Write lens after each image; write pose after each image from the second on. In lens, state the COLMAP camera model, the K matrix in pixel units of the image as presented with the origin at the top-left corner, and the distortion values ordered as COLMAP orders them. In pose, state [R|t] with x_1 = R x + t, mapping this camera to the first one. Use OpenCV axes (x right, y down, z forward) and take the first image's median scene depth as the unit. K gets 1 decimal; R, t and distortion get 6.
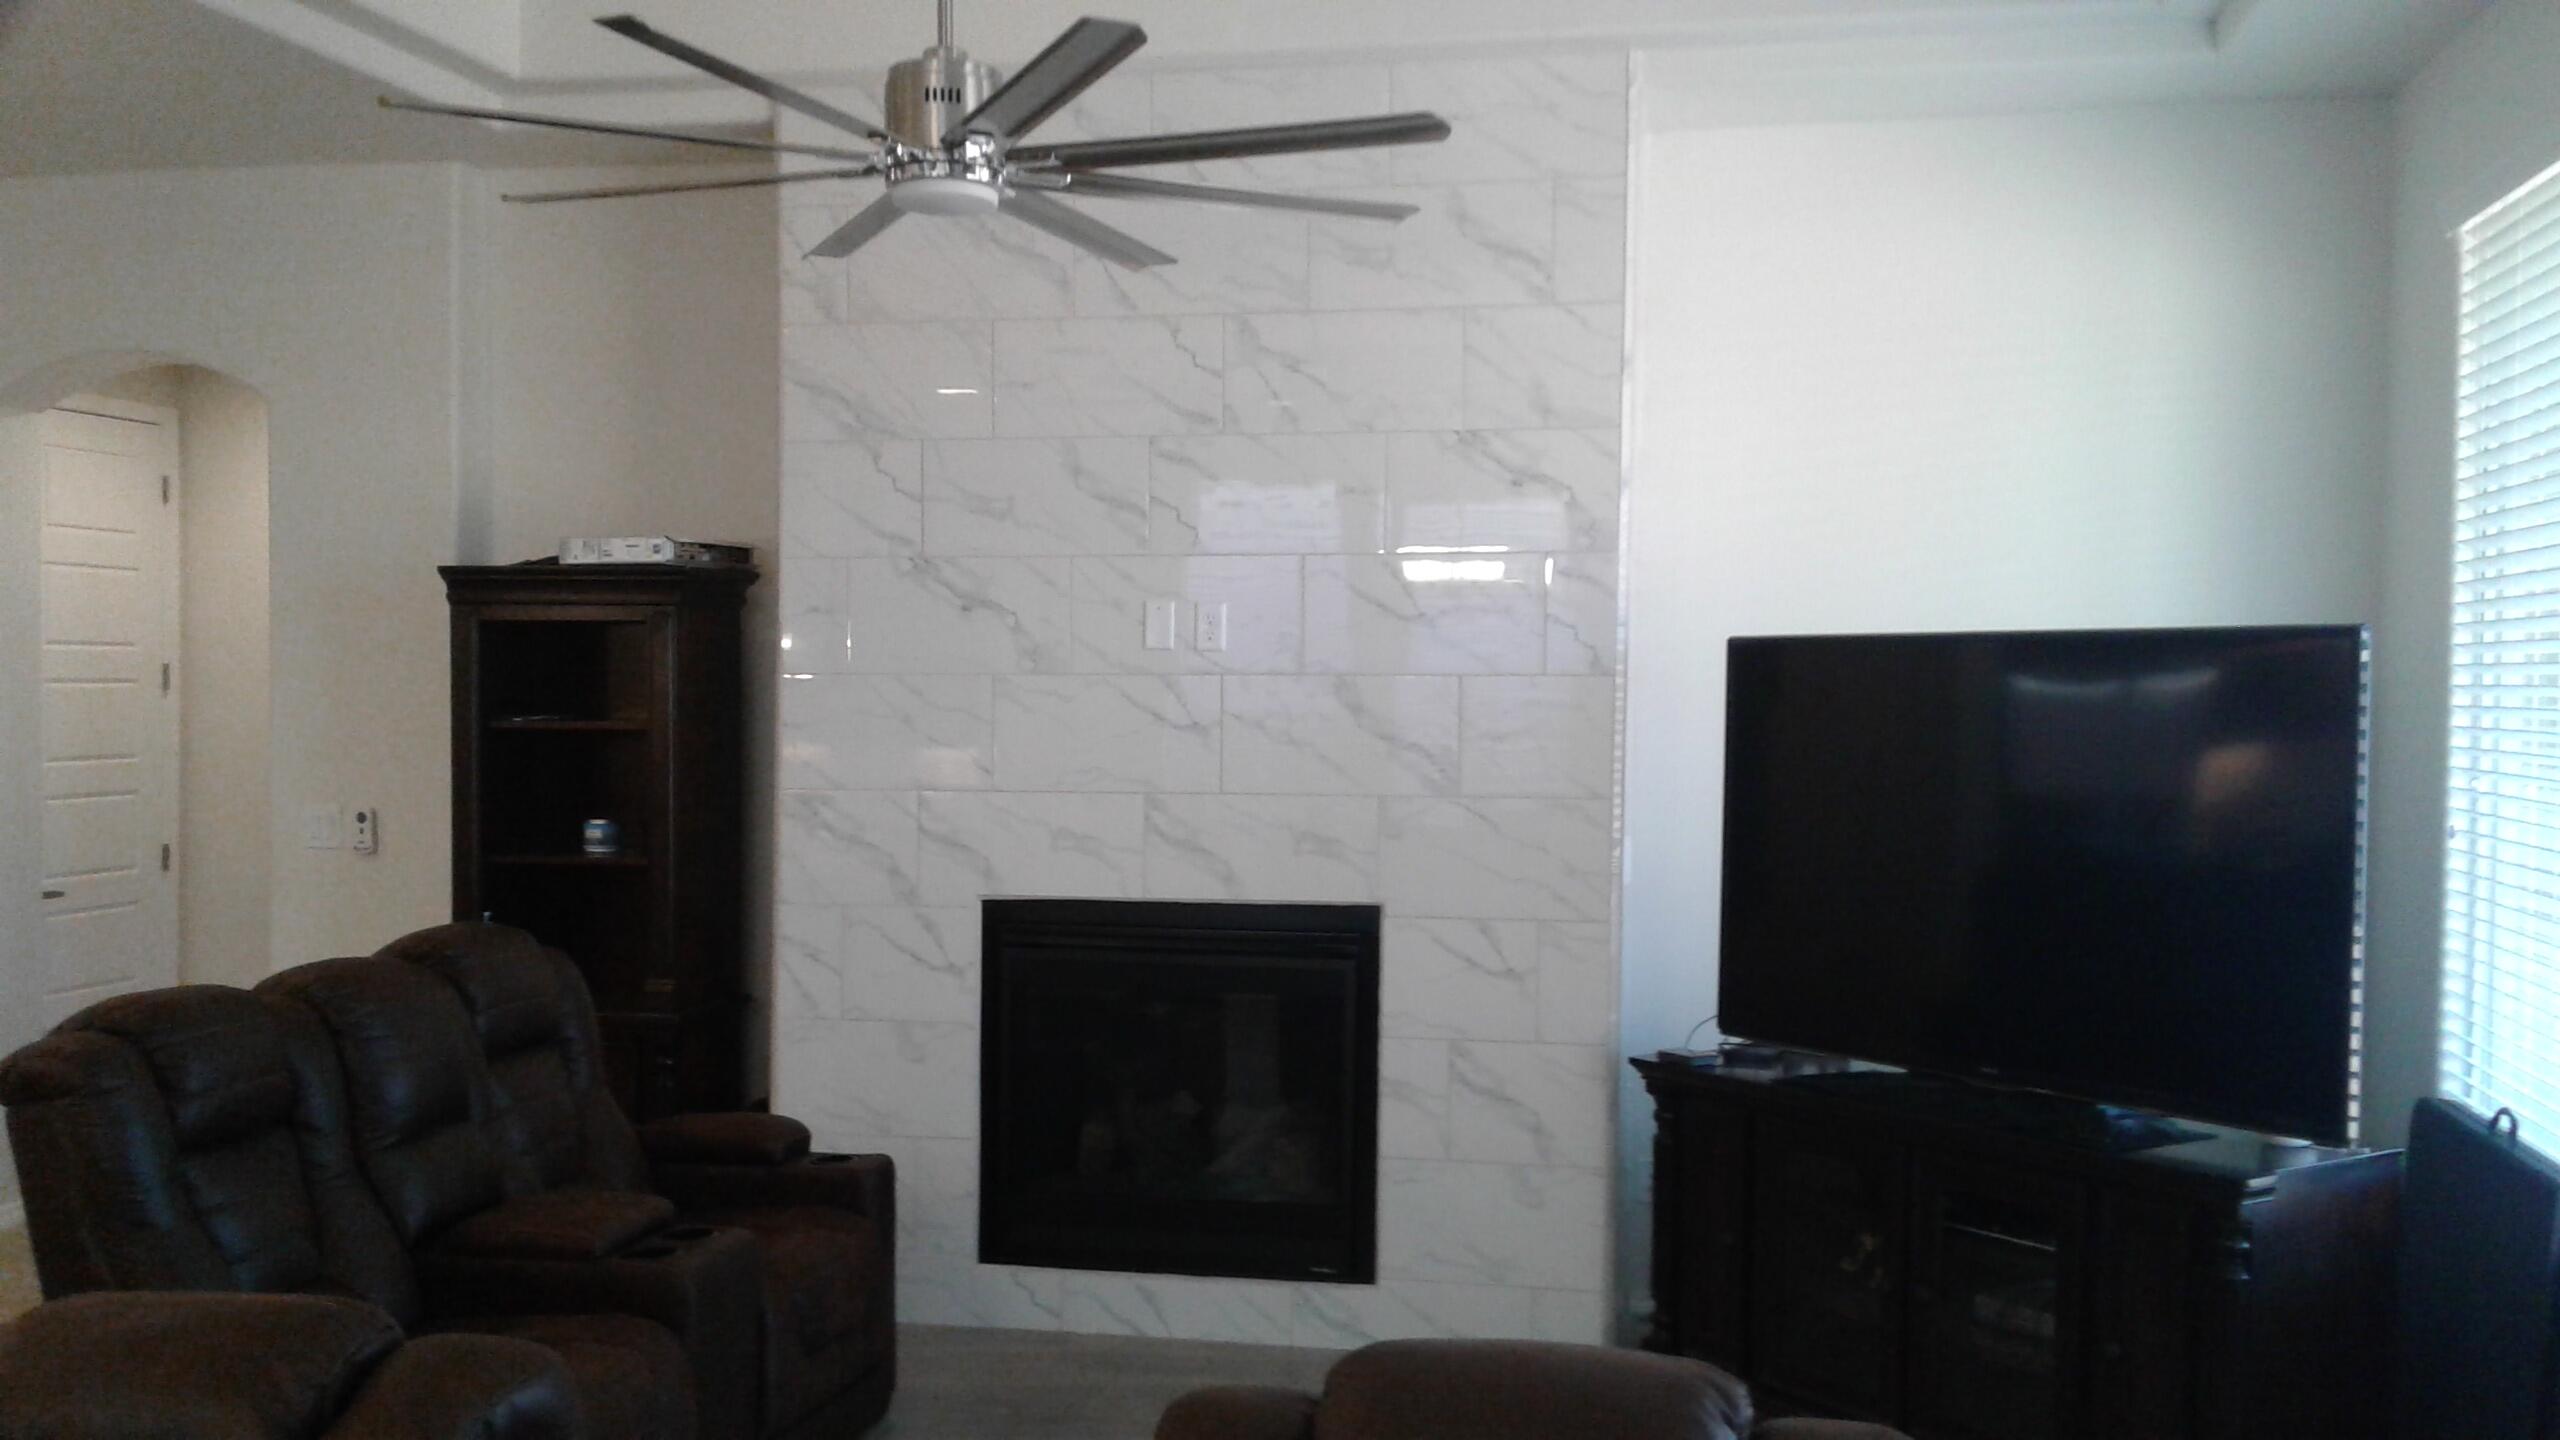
lens RADIAL K [[2307.6, 0, 1258.2], [0, 2307.6, 757.4], [0, 0, 1]] dist [0.089634, -0.128085]
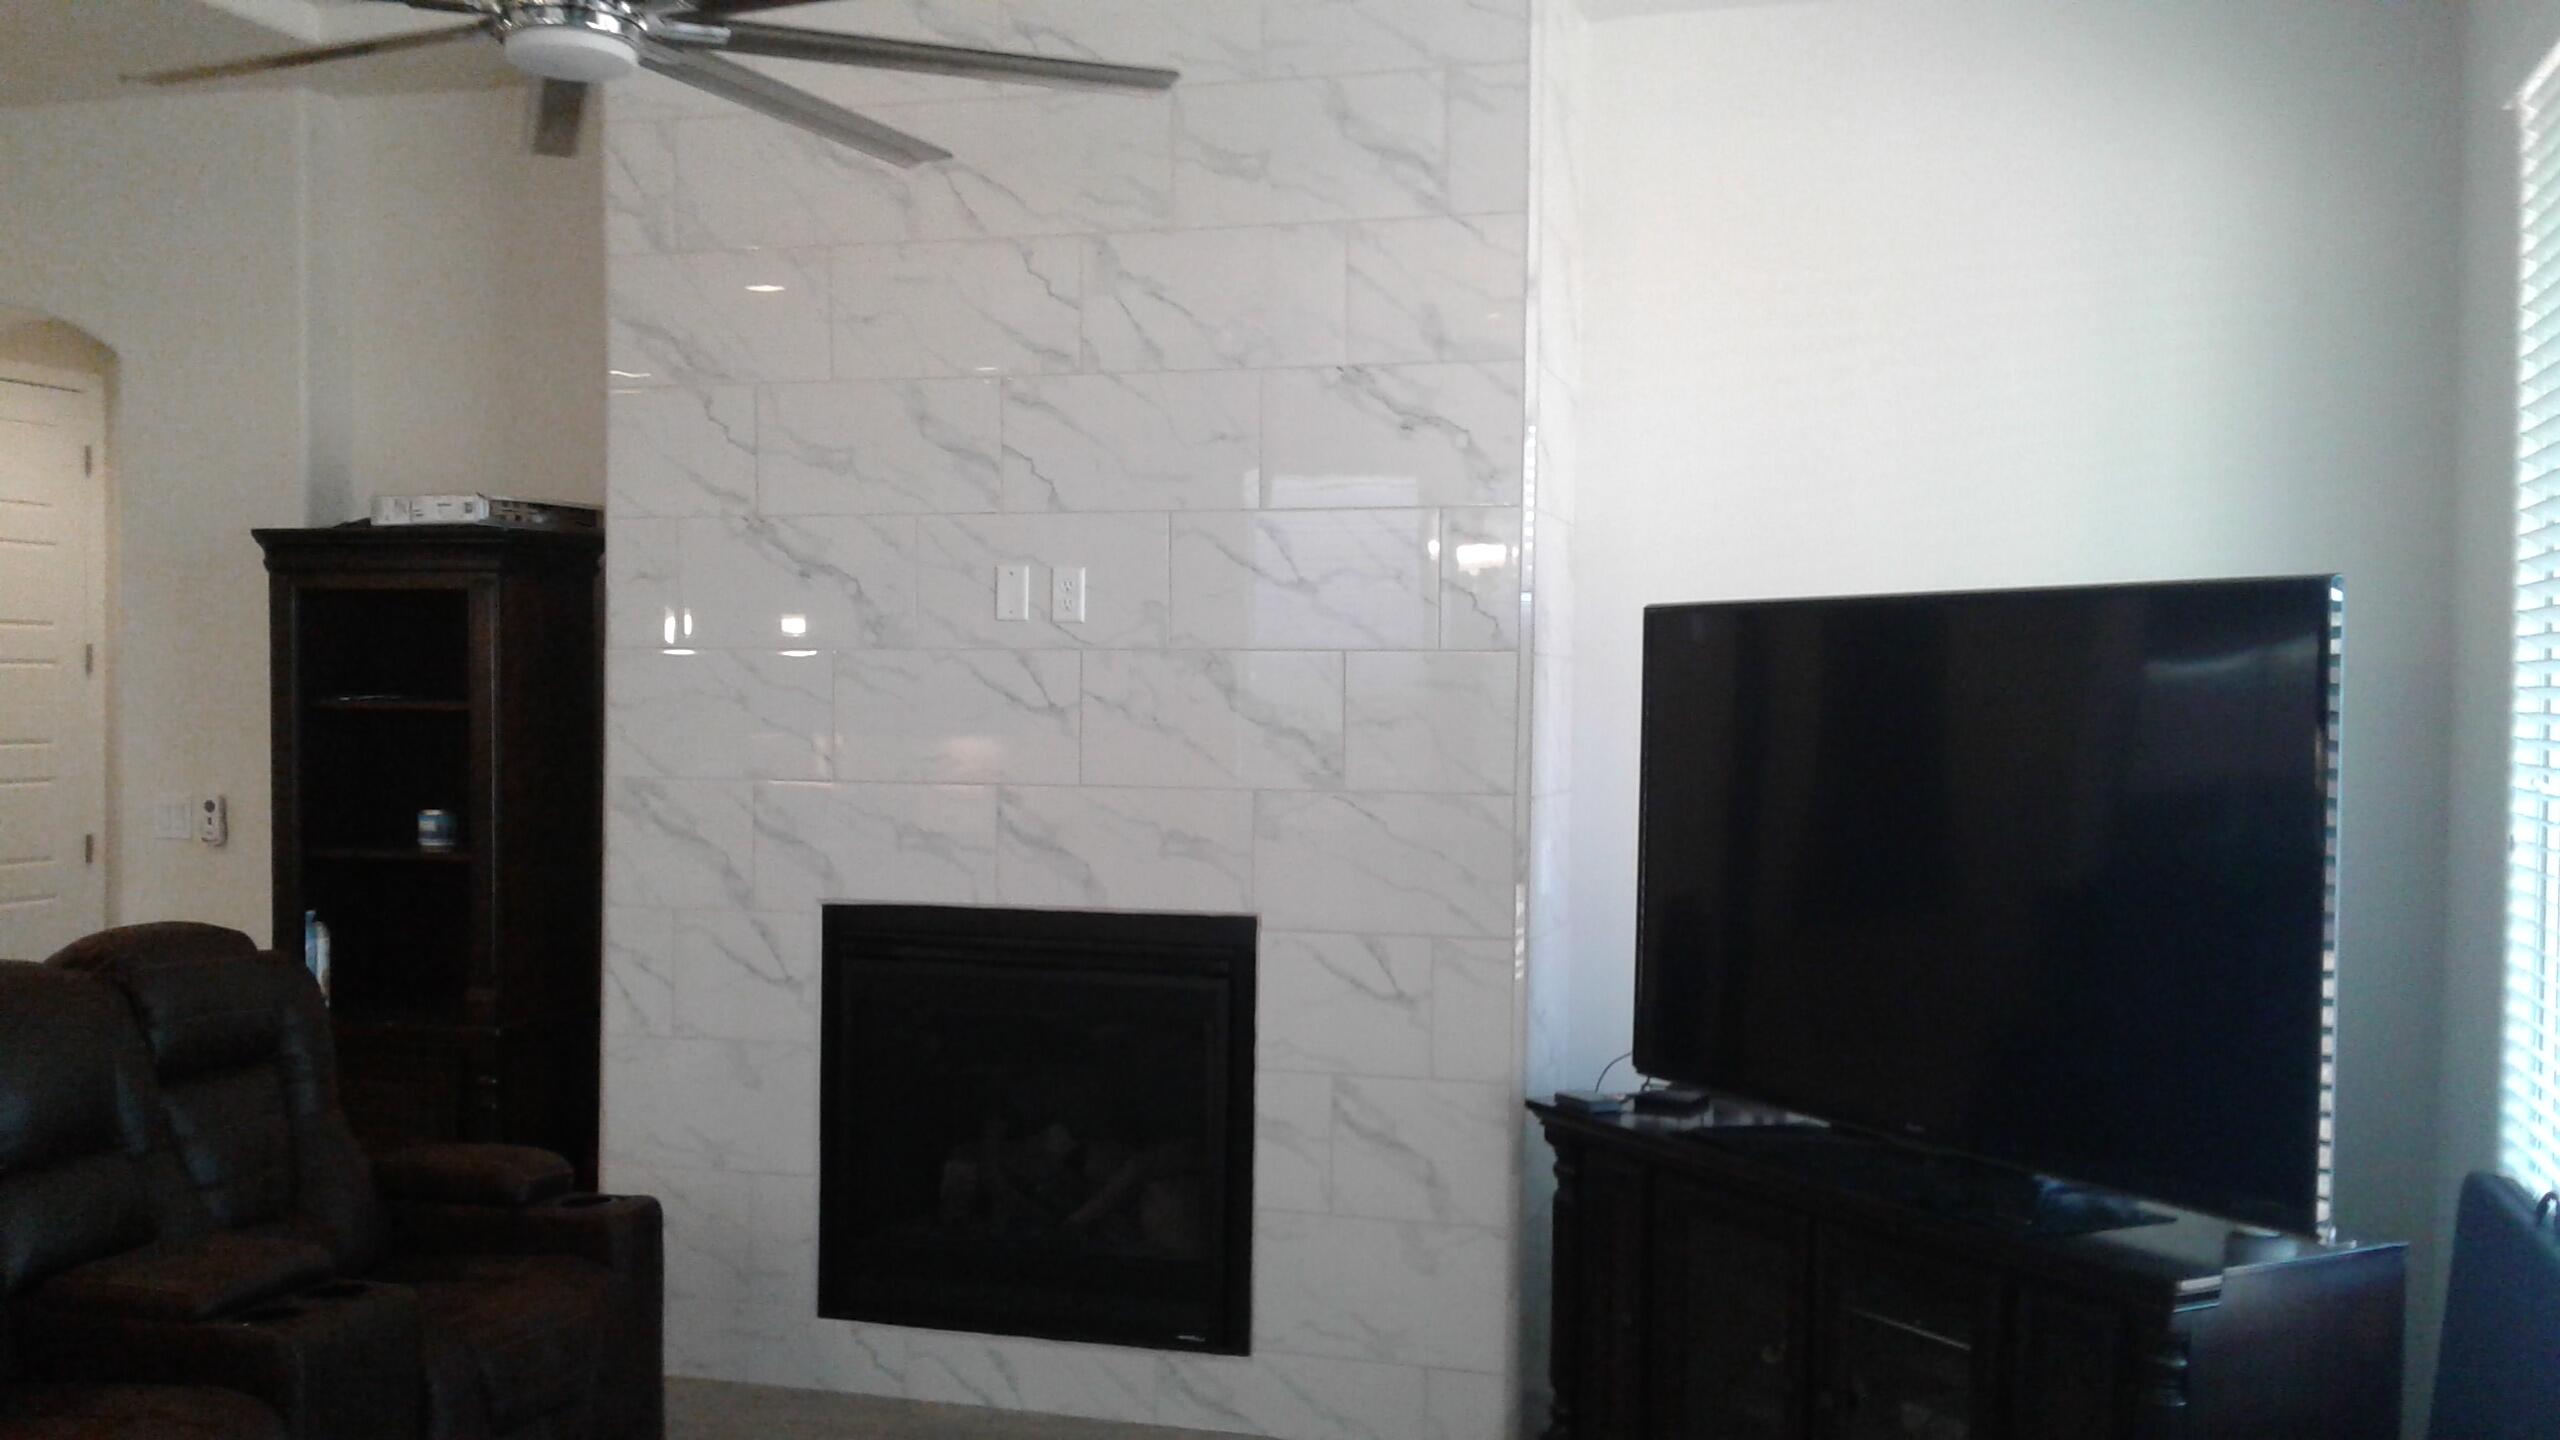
lens RADIAL K [[2307.6, 0, 1290.1], [0, 2307.6, 751.1], [0, 0, 1]] dist [0.089634, -0.128085]
pose [[0.995665, 0.007563, -0.092699, 0.143815], [-0.008313, 0.999936, -0.007701, 0.008633], [0.092635, 0.008439, 0.995664, 0.139206]]
